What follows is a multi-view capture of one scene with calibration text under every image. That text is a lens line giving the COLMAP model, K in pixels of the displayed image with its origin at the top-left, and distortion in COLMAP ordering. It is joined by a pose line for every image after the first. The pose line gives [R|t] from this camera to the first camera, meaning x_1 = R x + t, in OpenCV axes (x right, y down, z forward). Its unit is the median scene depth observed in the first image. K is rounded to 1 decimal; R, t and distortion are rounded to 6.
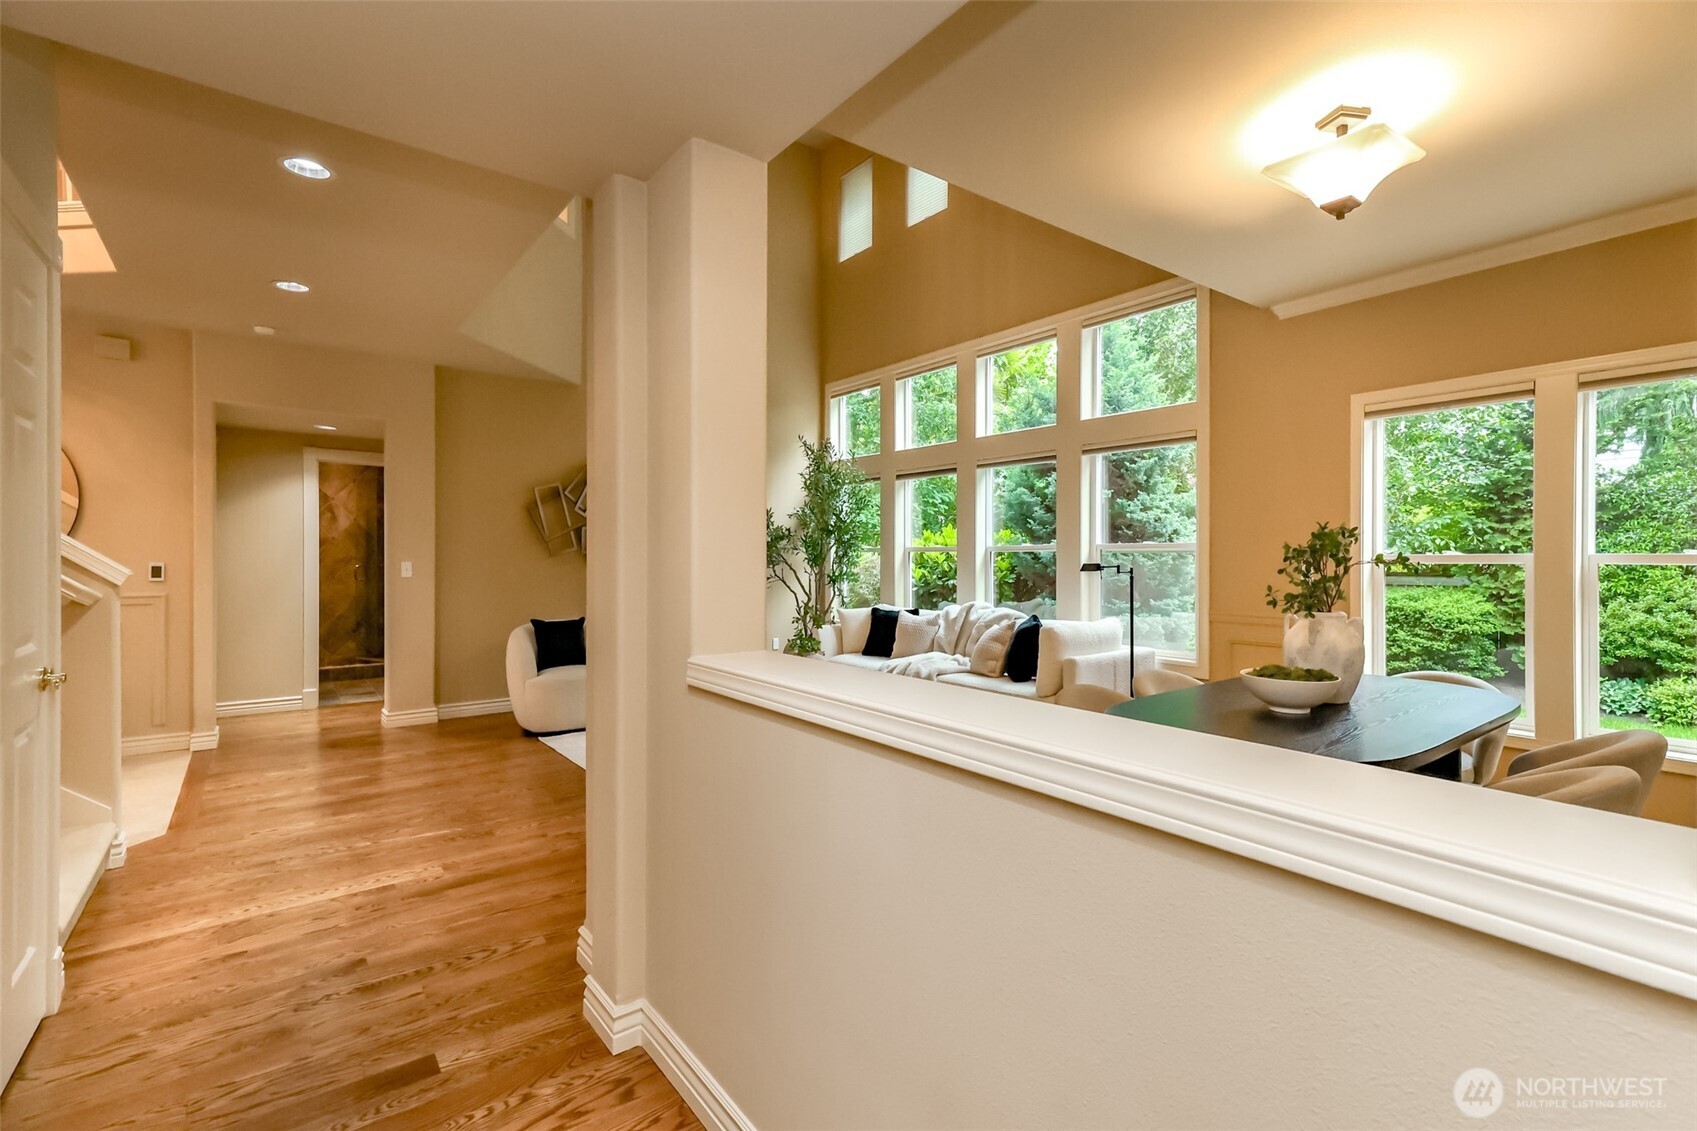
lens RADIAL K [[776.5, 0, 846.4], [0, 776.5, 557.8], [0, 0, 1]] dist [0.023045, -0.000707]
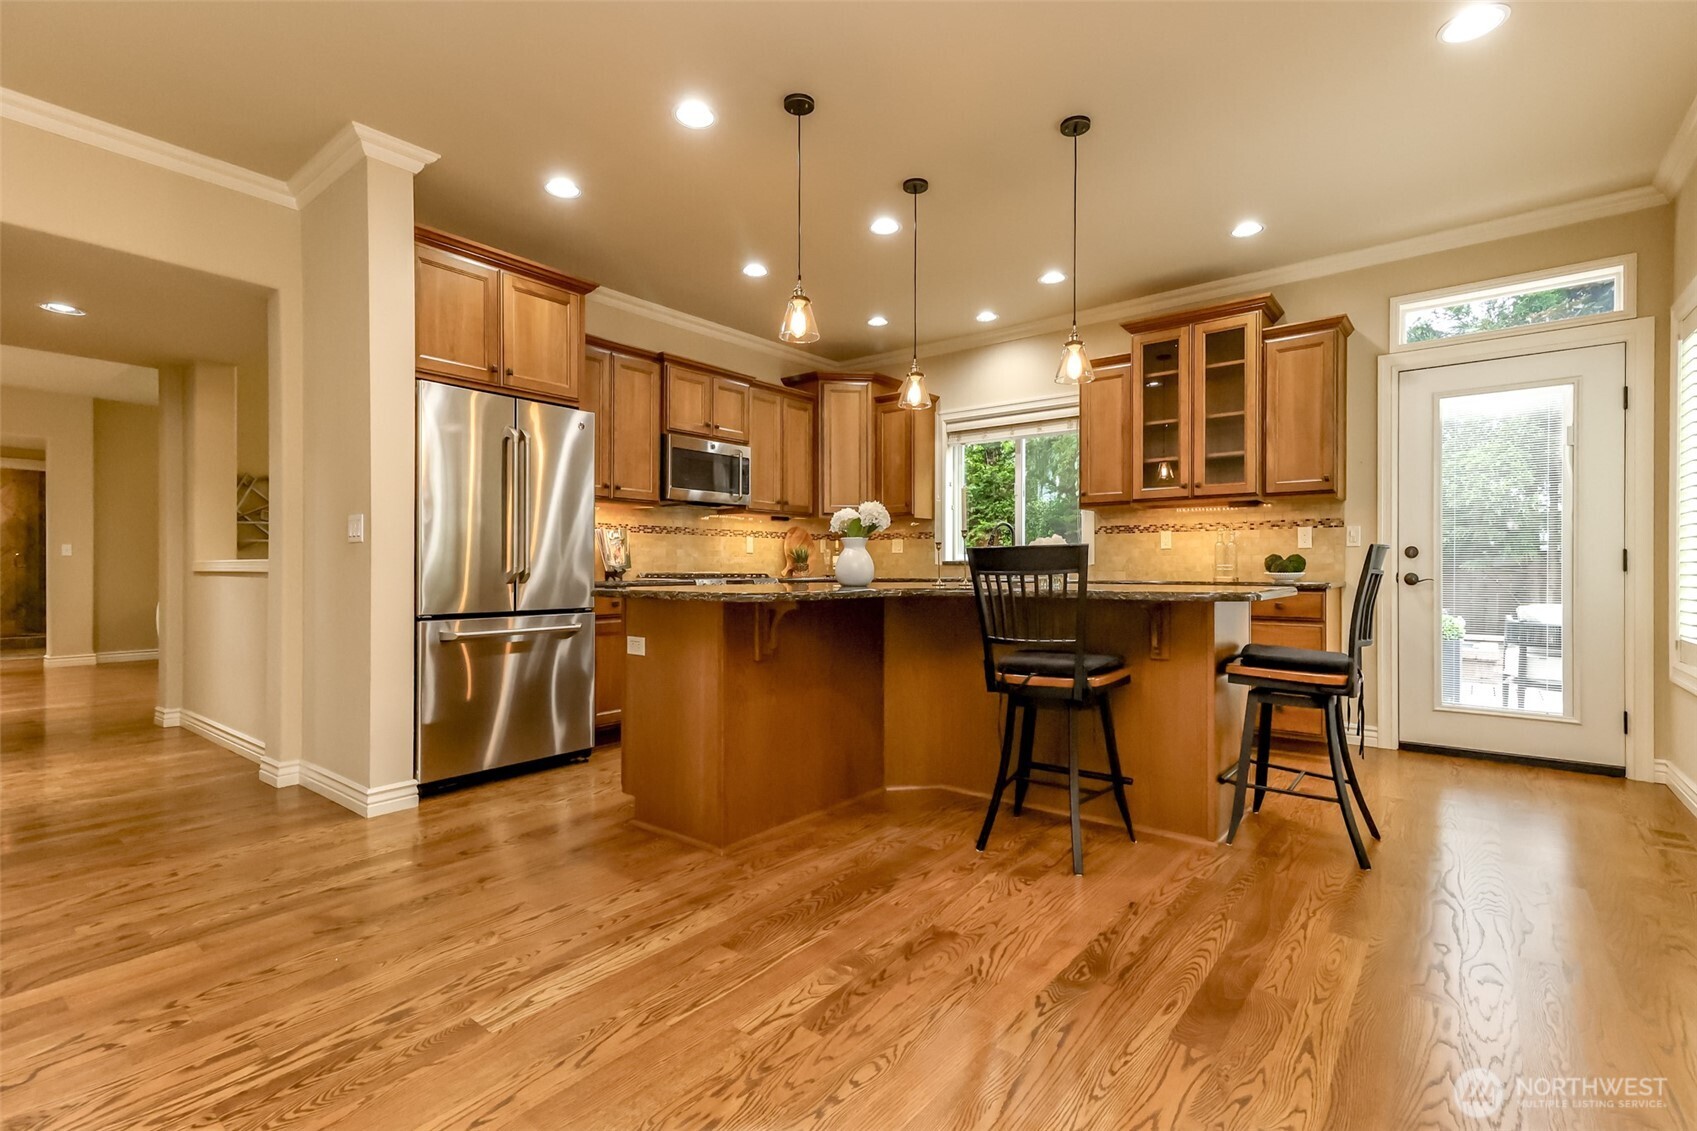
lens RADIAL K [[776.5, 0, 839.9], [0, 776.5, 571.0], [0, 0, 1]] dist [0.023045, -0.000707]
pose [[0.968766, -0.002201, 0.247965, 0.380169], [0.001771, 0.999997, 0.001957, 0.050435], [-0.247968, -0.001456, 0.968767, -0.638173]]
